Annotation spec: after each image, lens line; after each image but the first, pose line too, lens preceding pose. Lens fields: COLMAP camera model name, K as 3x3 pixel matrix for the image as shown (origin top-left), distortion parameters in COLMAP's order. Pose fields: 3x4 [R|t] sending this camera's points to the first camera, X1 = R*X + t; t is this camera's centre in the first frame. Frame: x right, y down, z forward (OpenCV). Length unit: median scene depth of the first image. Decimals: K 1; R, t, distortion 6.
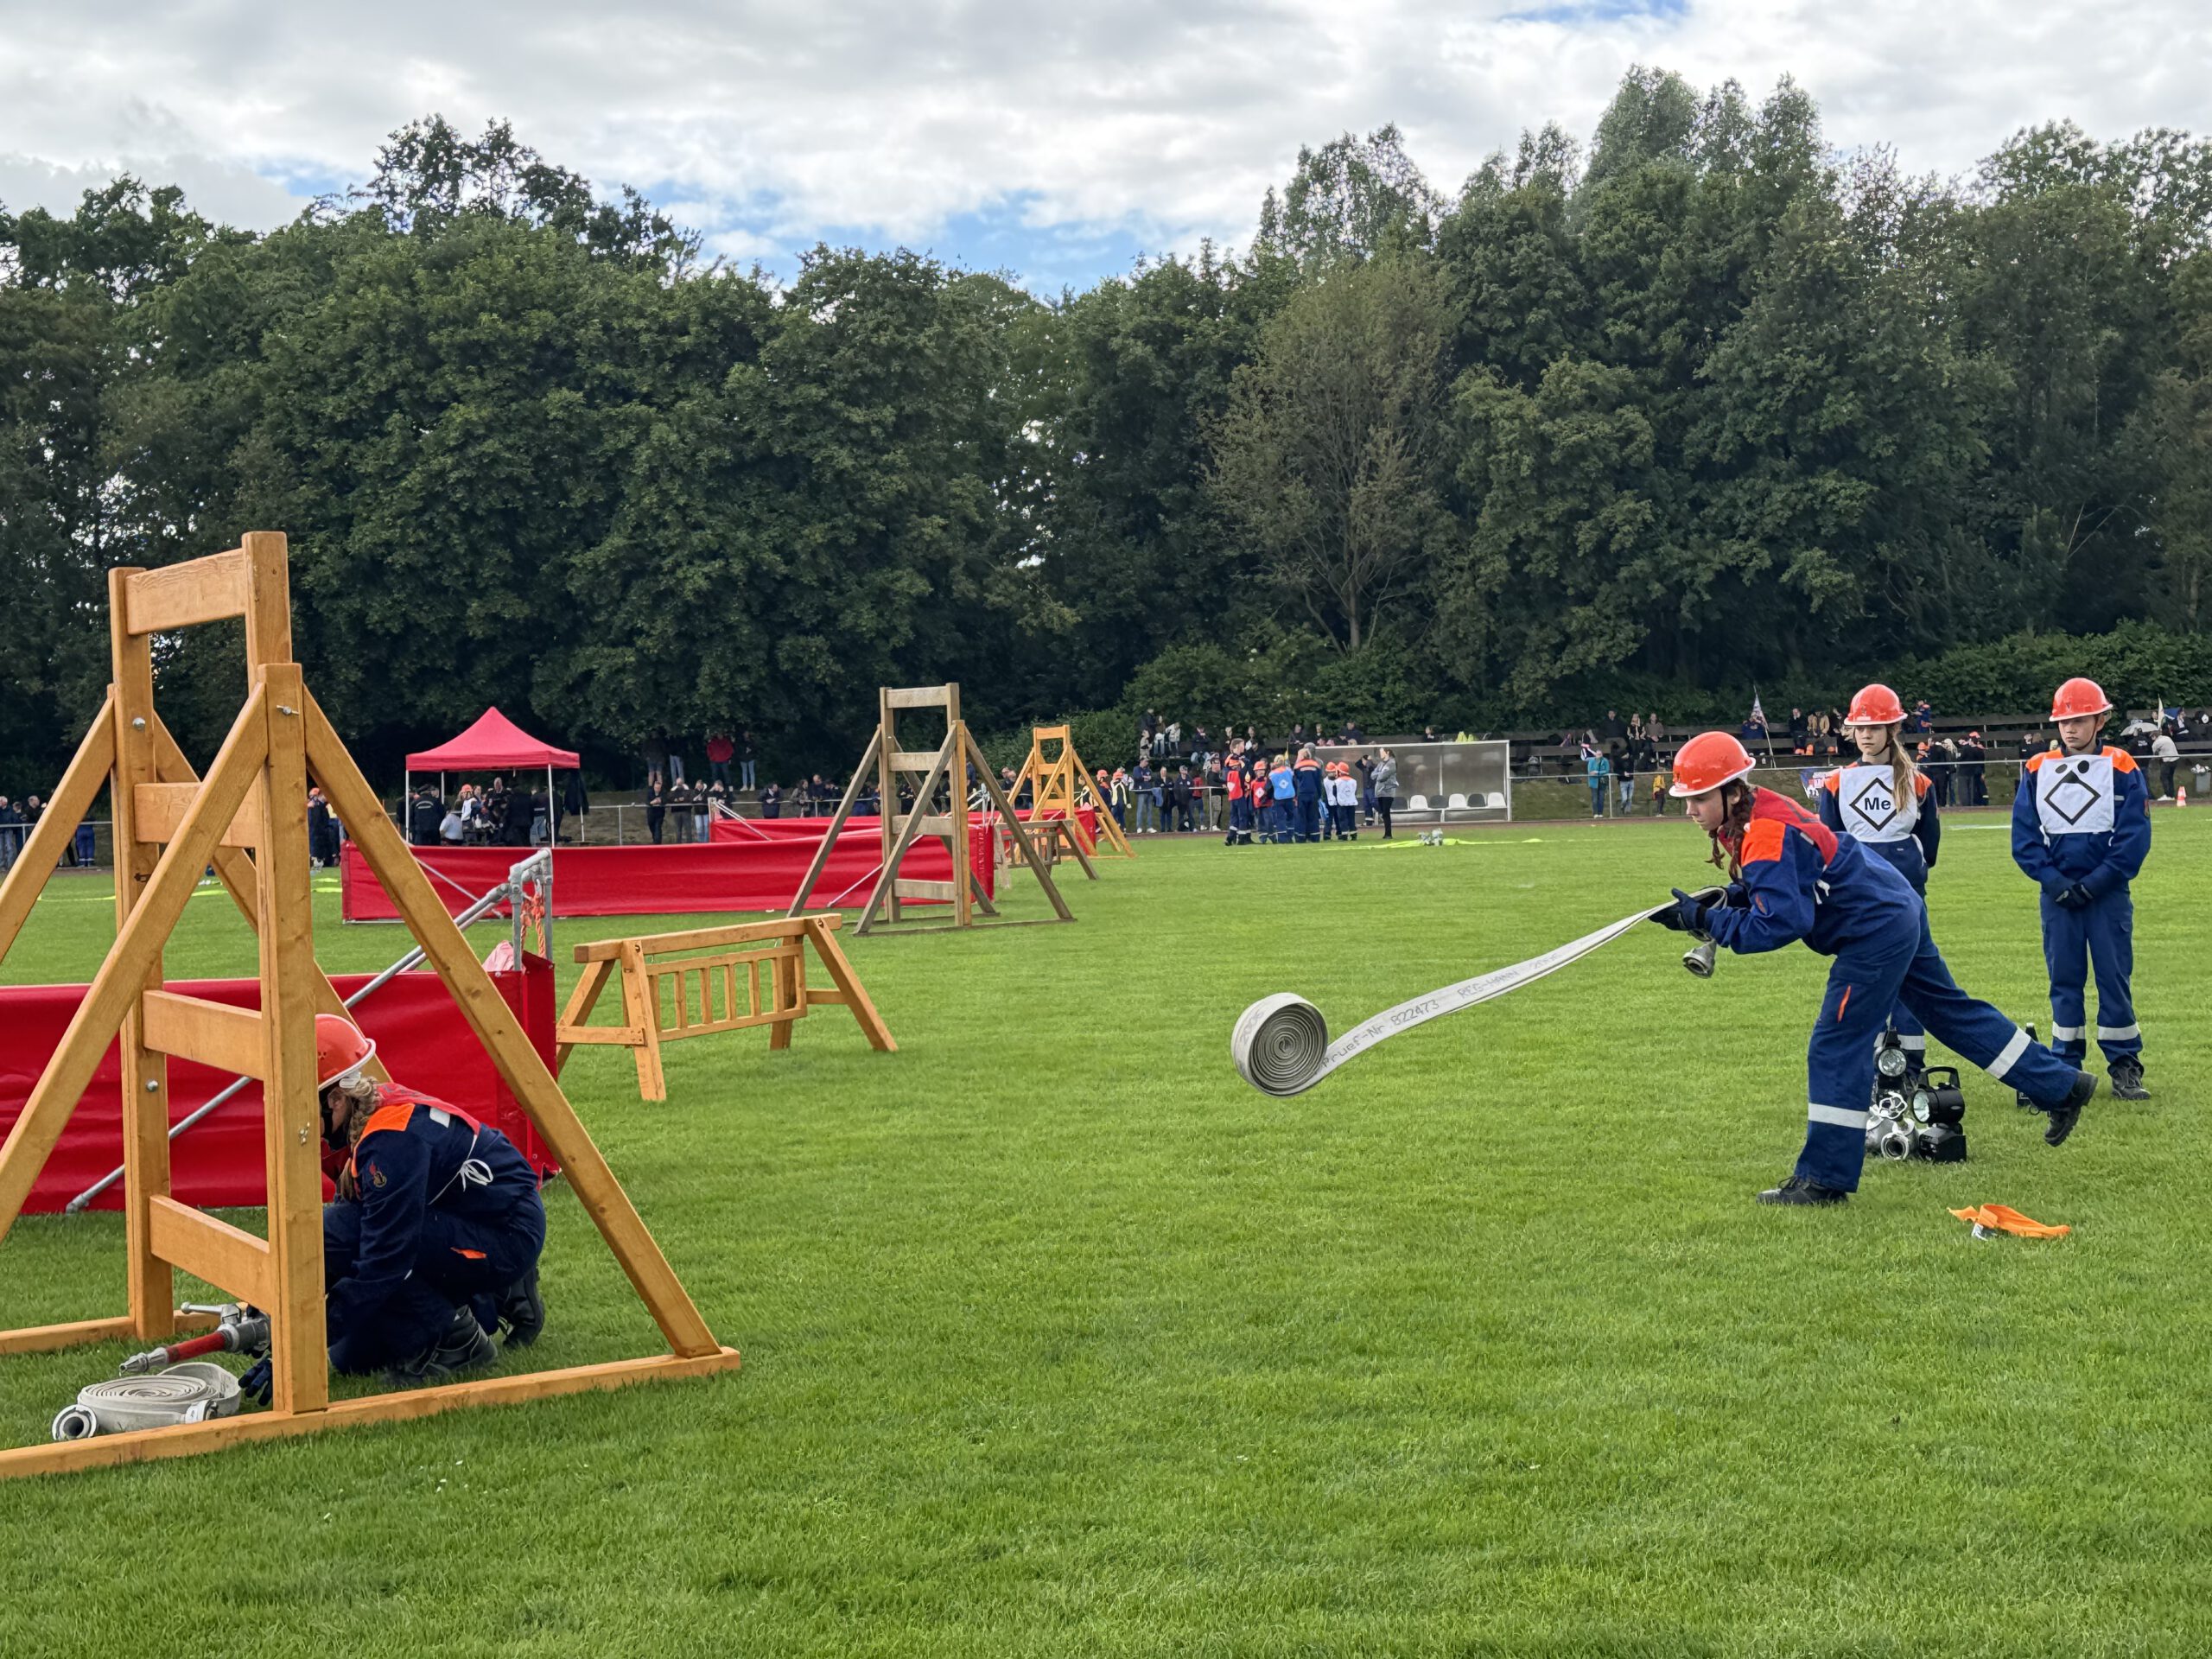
lens RADIAL K [[3028.8, 0, 1106.0], [0, 3028.8, 829.5], [0, 0, 1]] dist [0.019566, -0.005862]
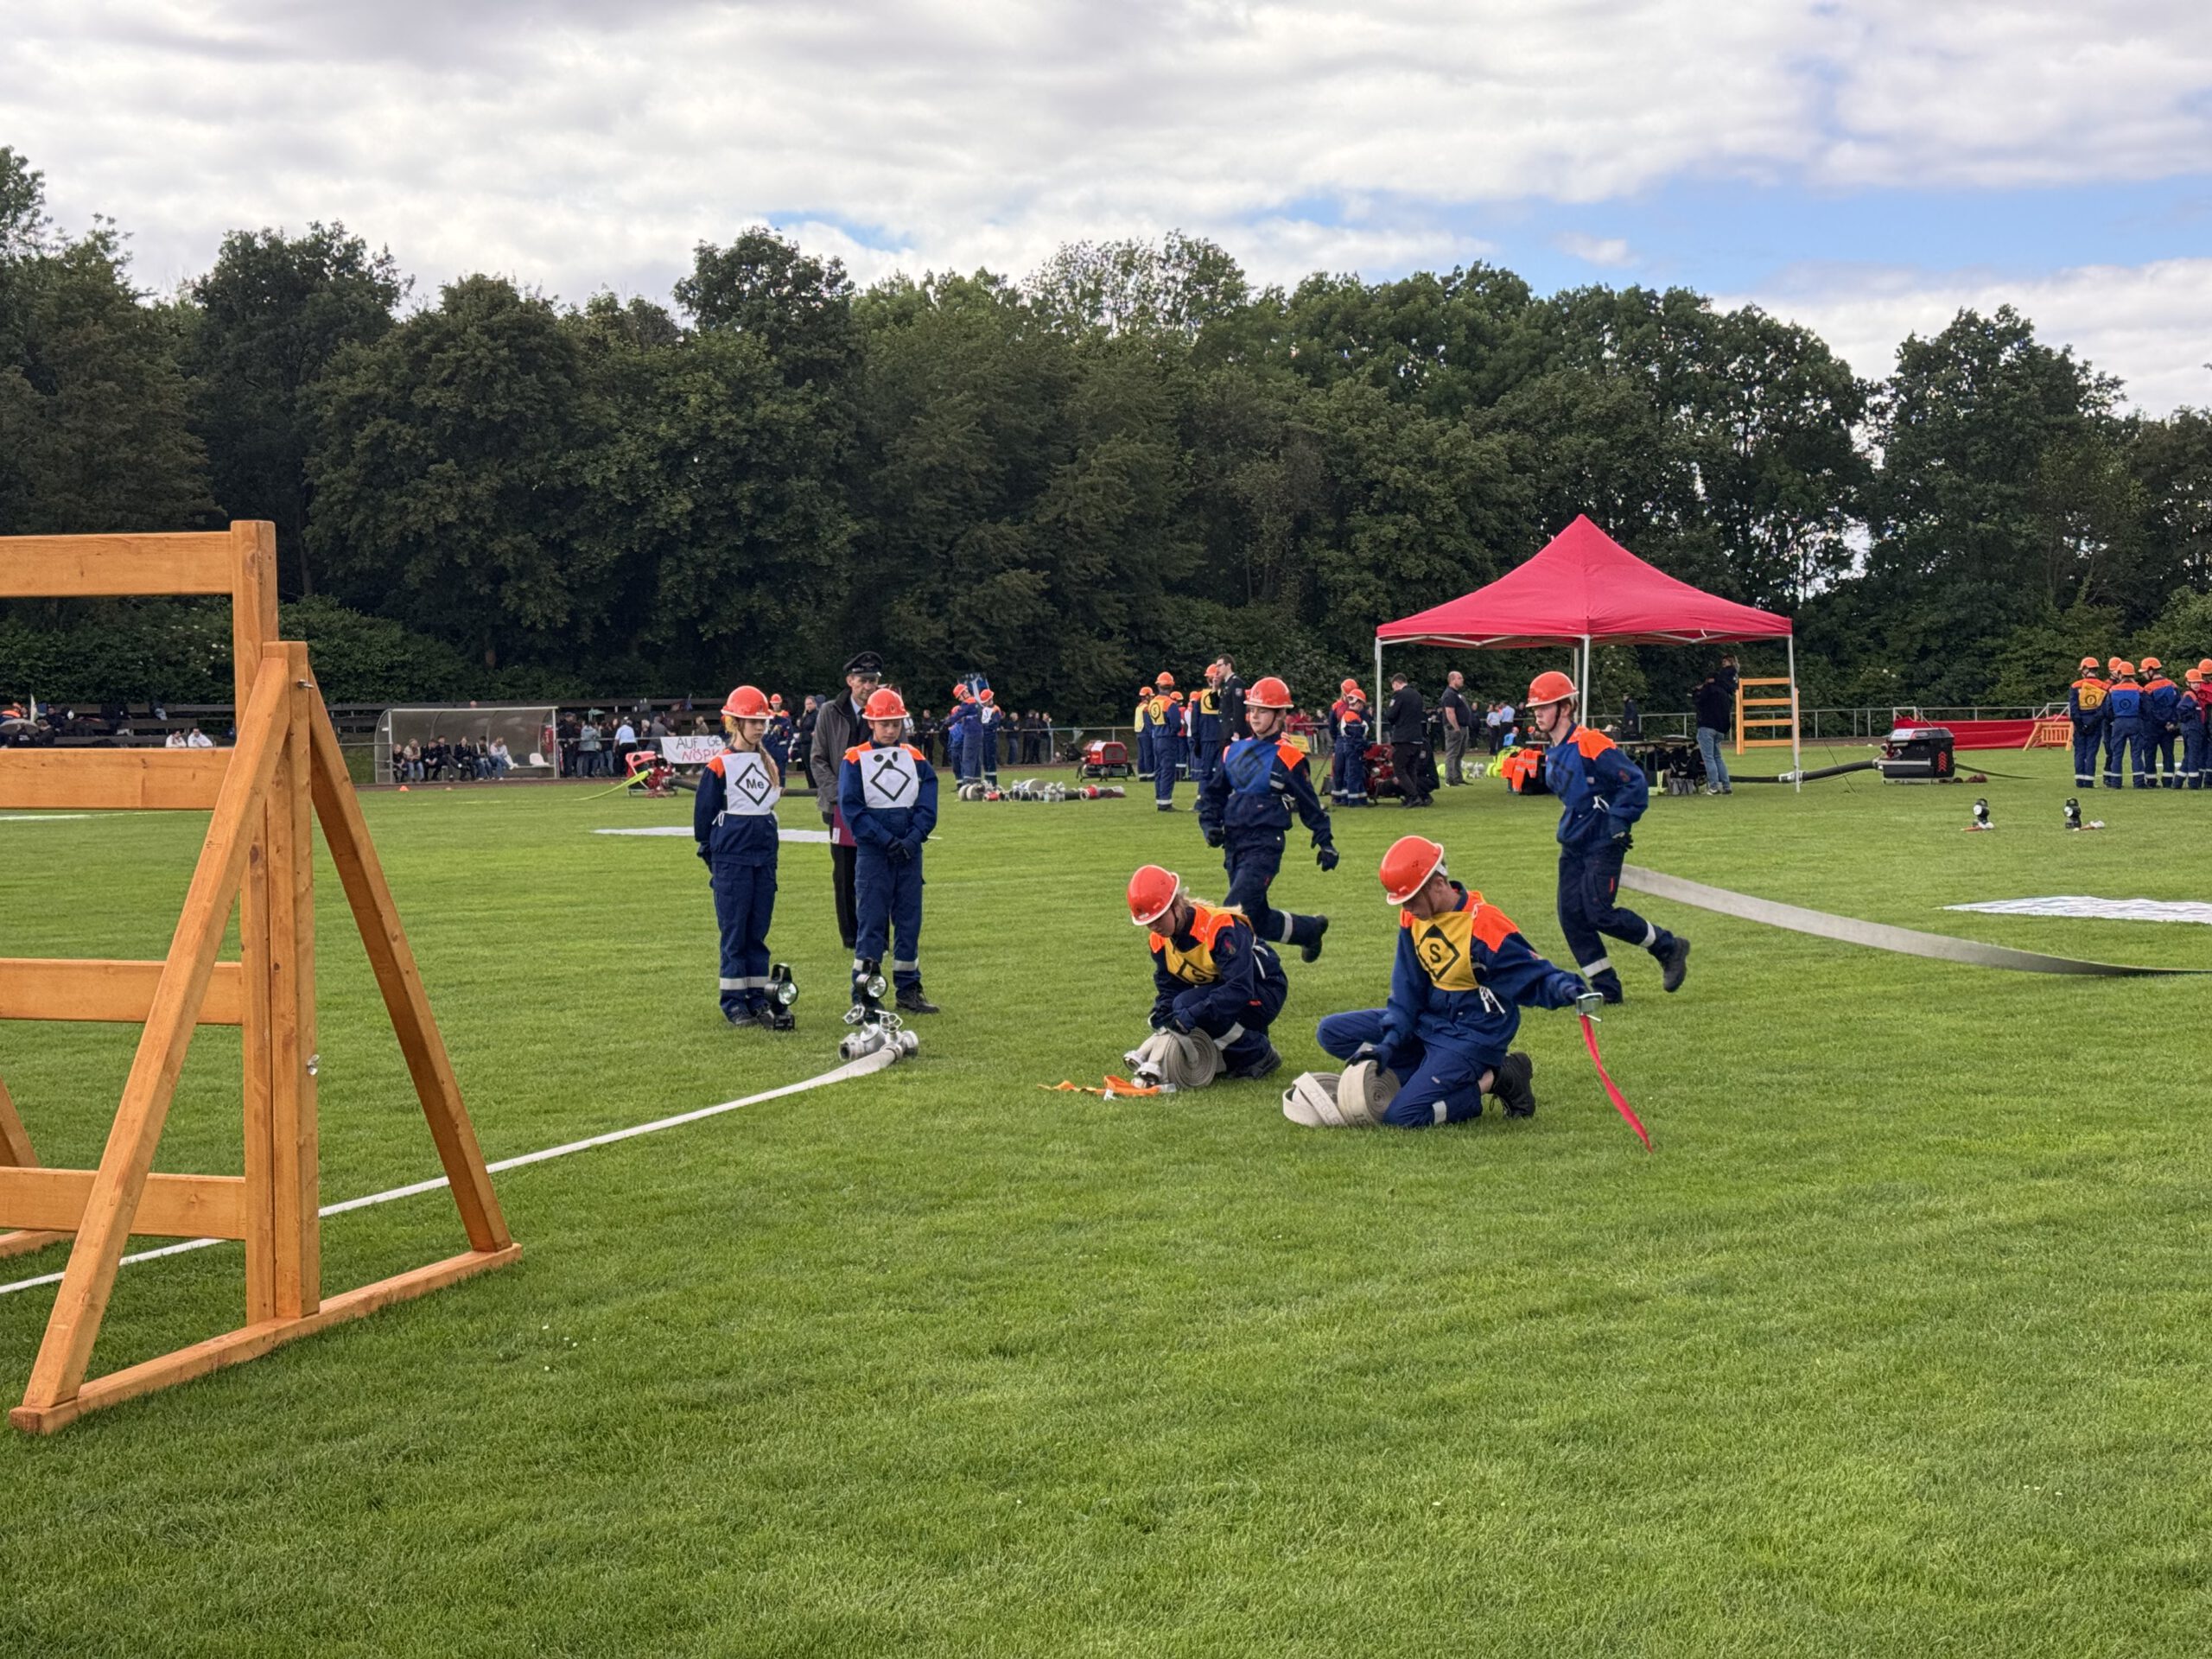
lens RADIAL K [[3028.8, 0, 1106.0], [0, 3028.8, 829.5], [0, 0, 1]] dist [0.019566, -0.005862]
pose [[0.752137, -0.005372, 0.658985, -0.621152], [0.004545, 0.999985, 0.002963, 0.009532], [-0.658992, 0.000766, 0.752150, -0.016369]]
